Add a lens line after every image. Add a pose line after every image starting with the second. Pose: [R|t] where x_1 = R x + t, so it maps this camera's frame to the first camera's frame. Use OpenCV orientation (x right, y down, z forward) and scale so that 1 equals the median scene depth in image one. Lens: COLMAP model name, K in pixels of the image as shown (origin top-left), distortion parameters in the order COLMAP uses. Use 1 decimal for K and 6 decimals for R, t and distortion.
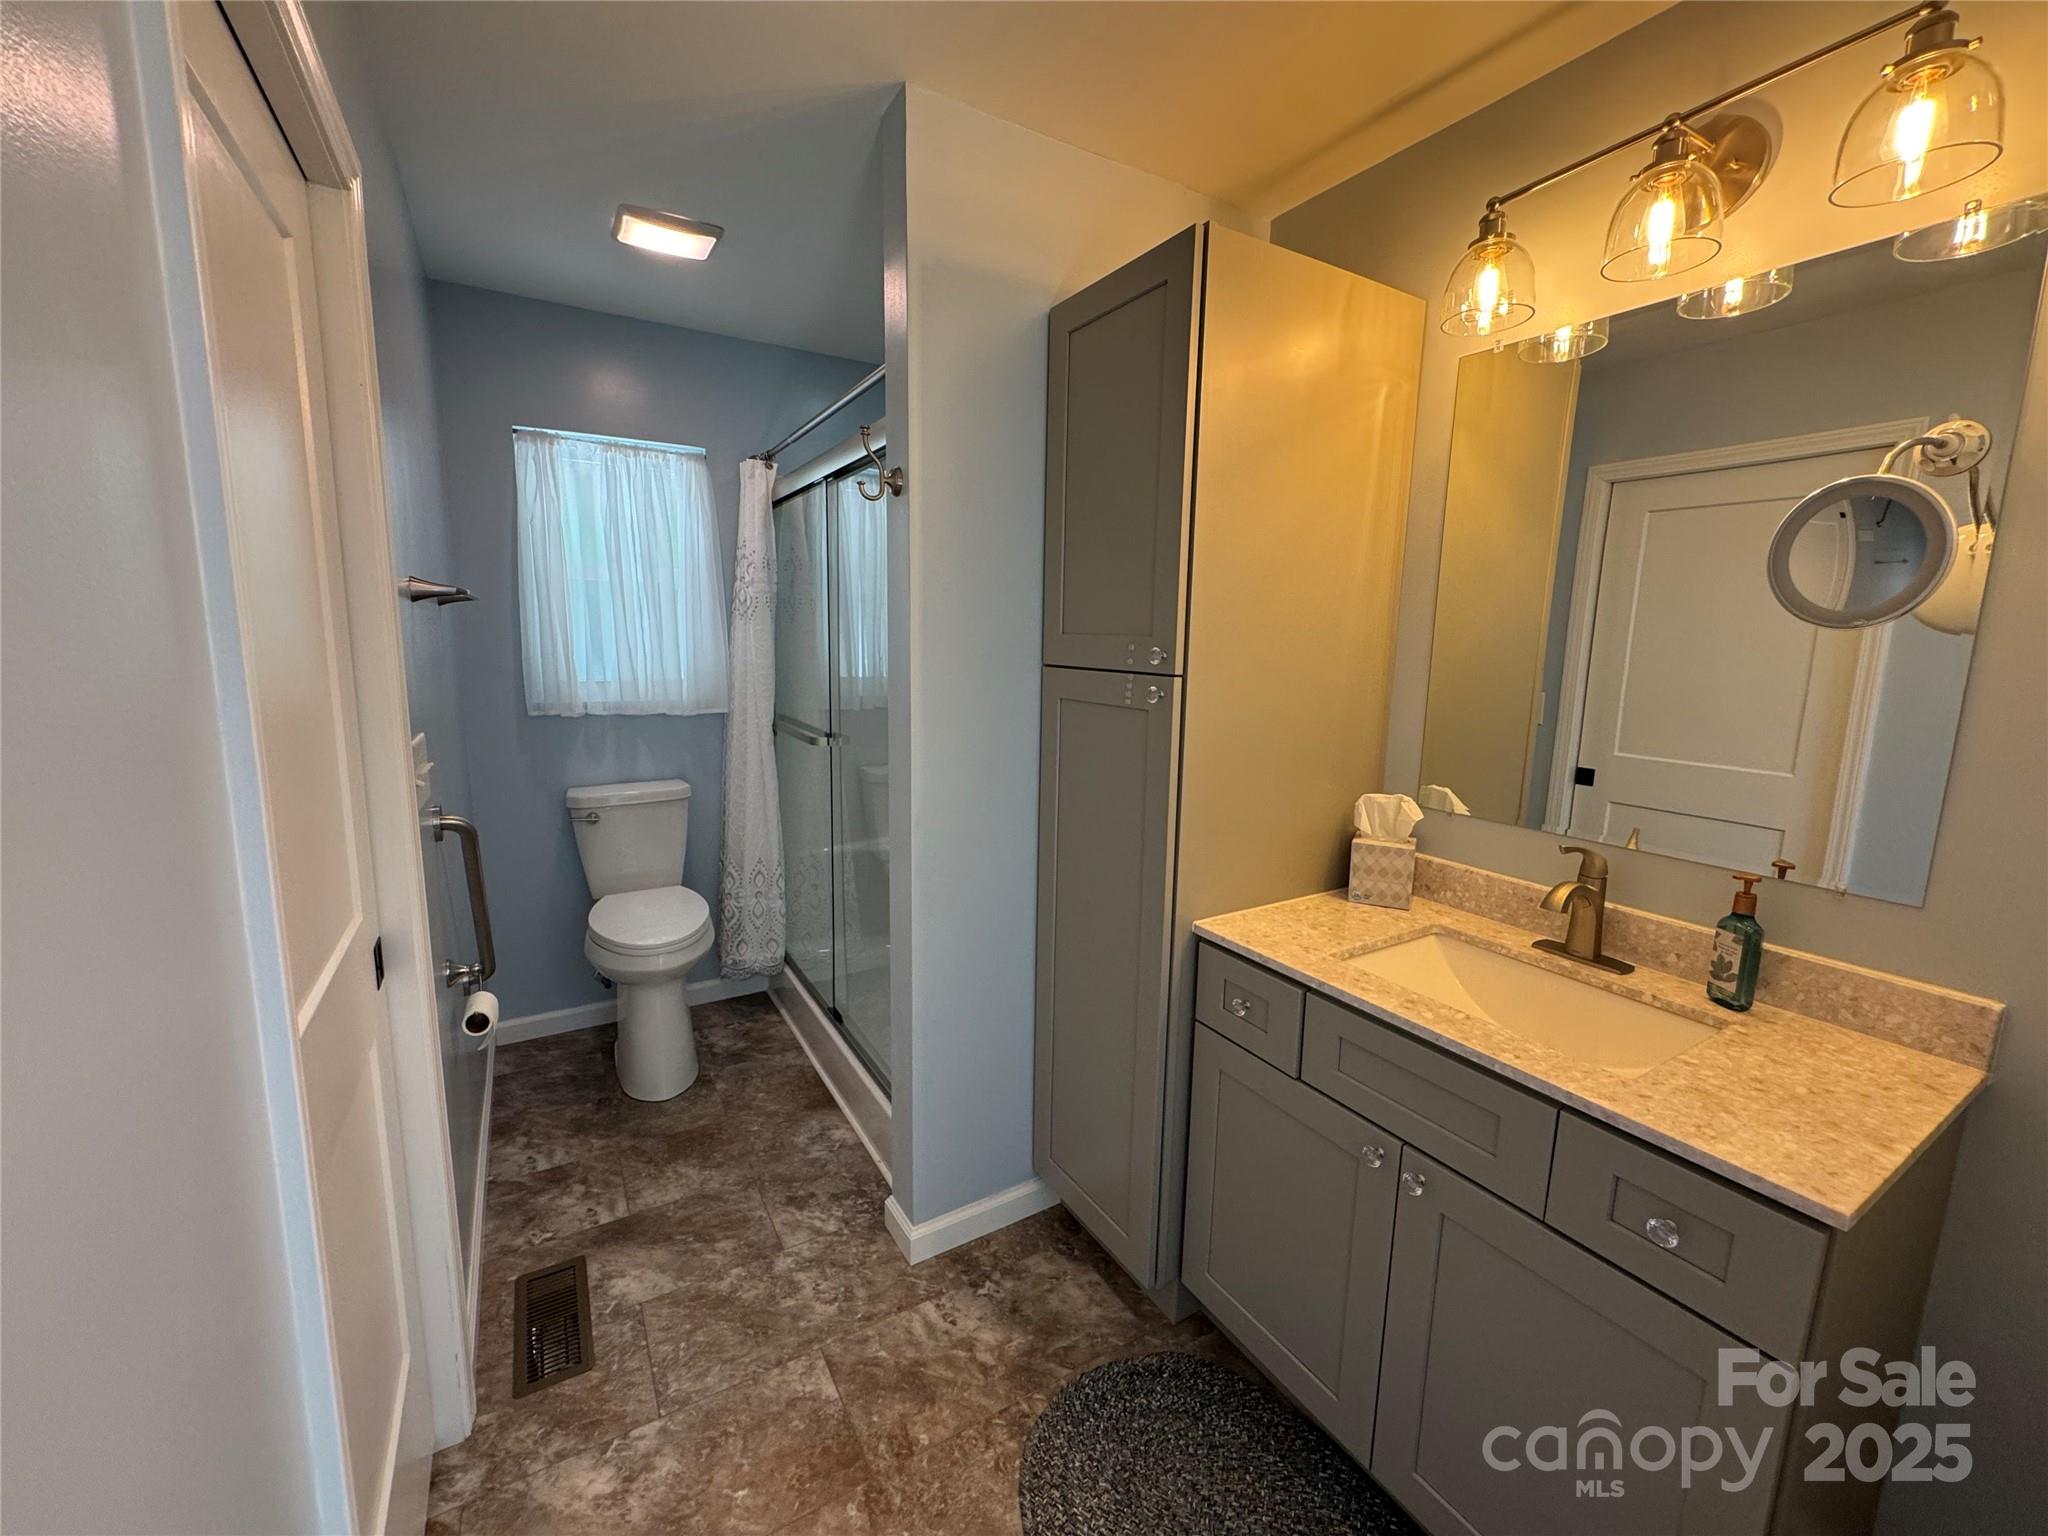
lens RADIAL K [[817.8, 0, 1022.2], [0, 817.8, 765.6], [0, 0, 1]] dist [-0.000877, -0.000024]
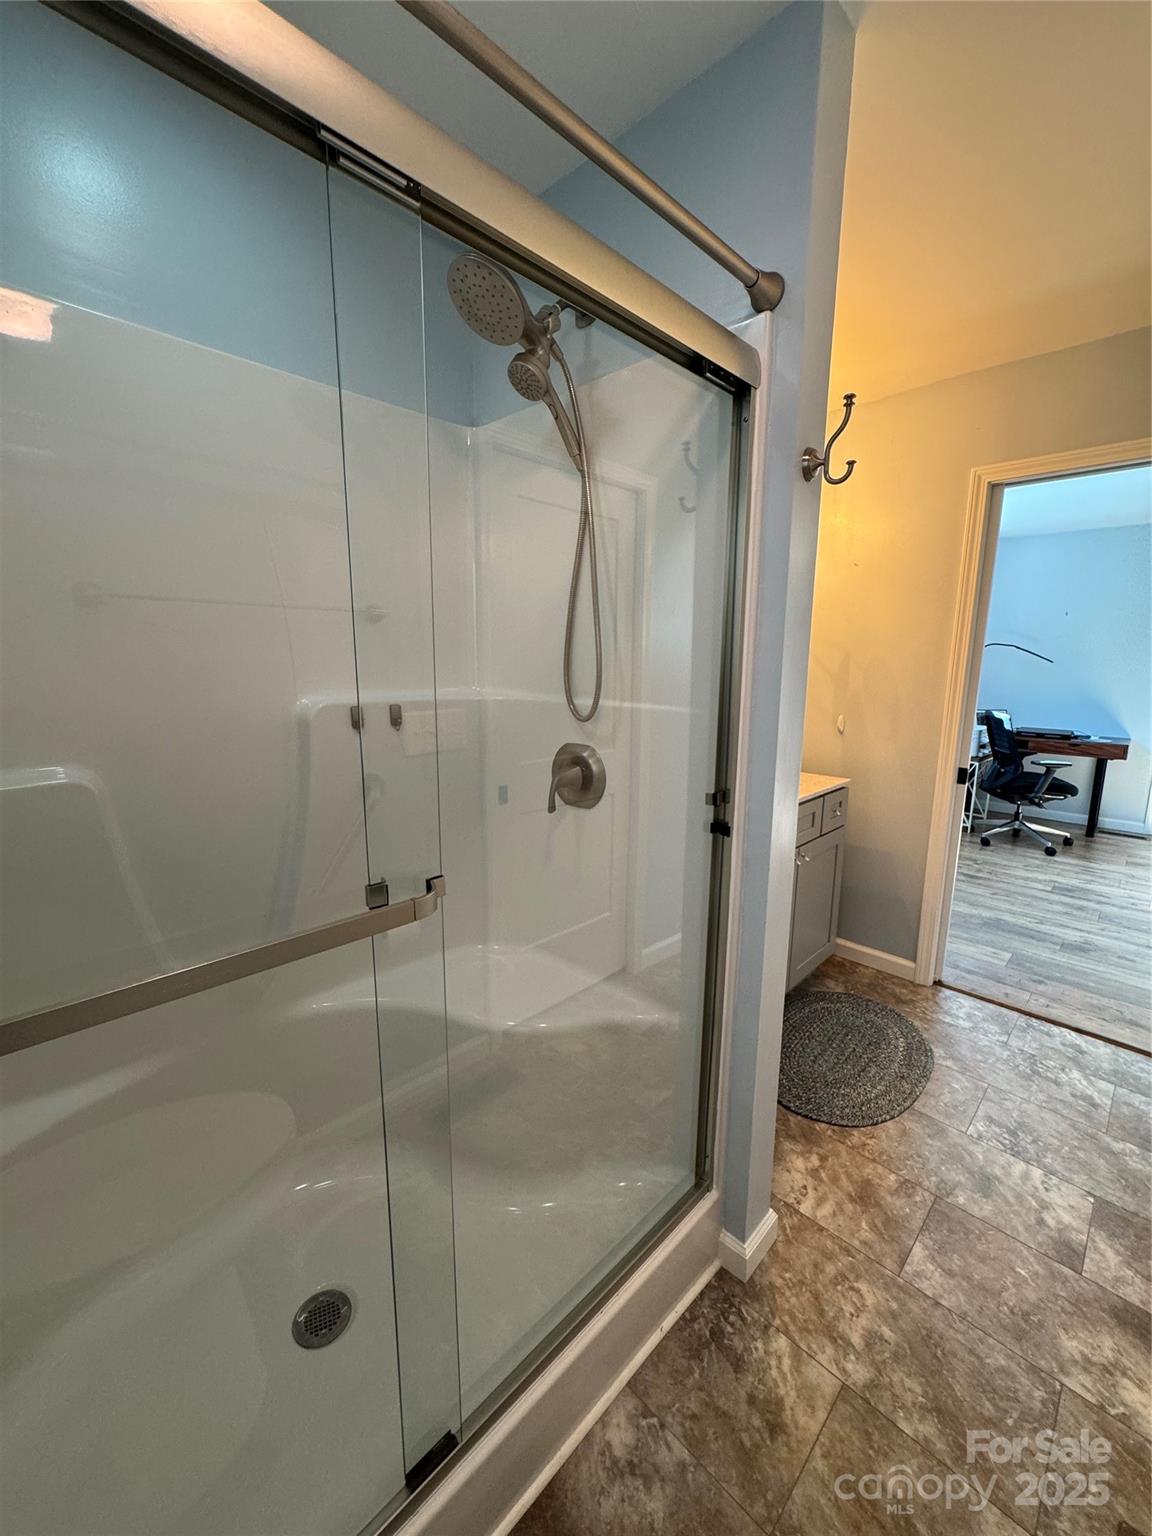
lens RADIAL K [[613.3, 0, 571.2], [0, 613.3, 760.5], [0, 0, 1]] dist [-0.000877, -0.000024]
pose [[-0.245119, -0.176065, 0.953372, -0.760322], [0.150919, 0.964454, 0.216913, -0.218586], [-0.957674, 0.197051, -0.209834, 1.361727]]
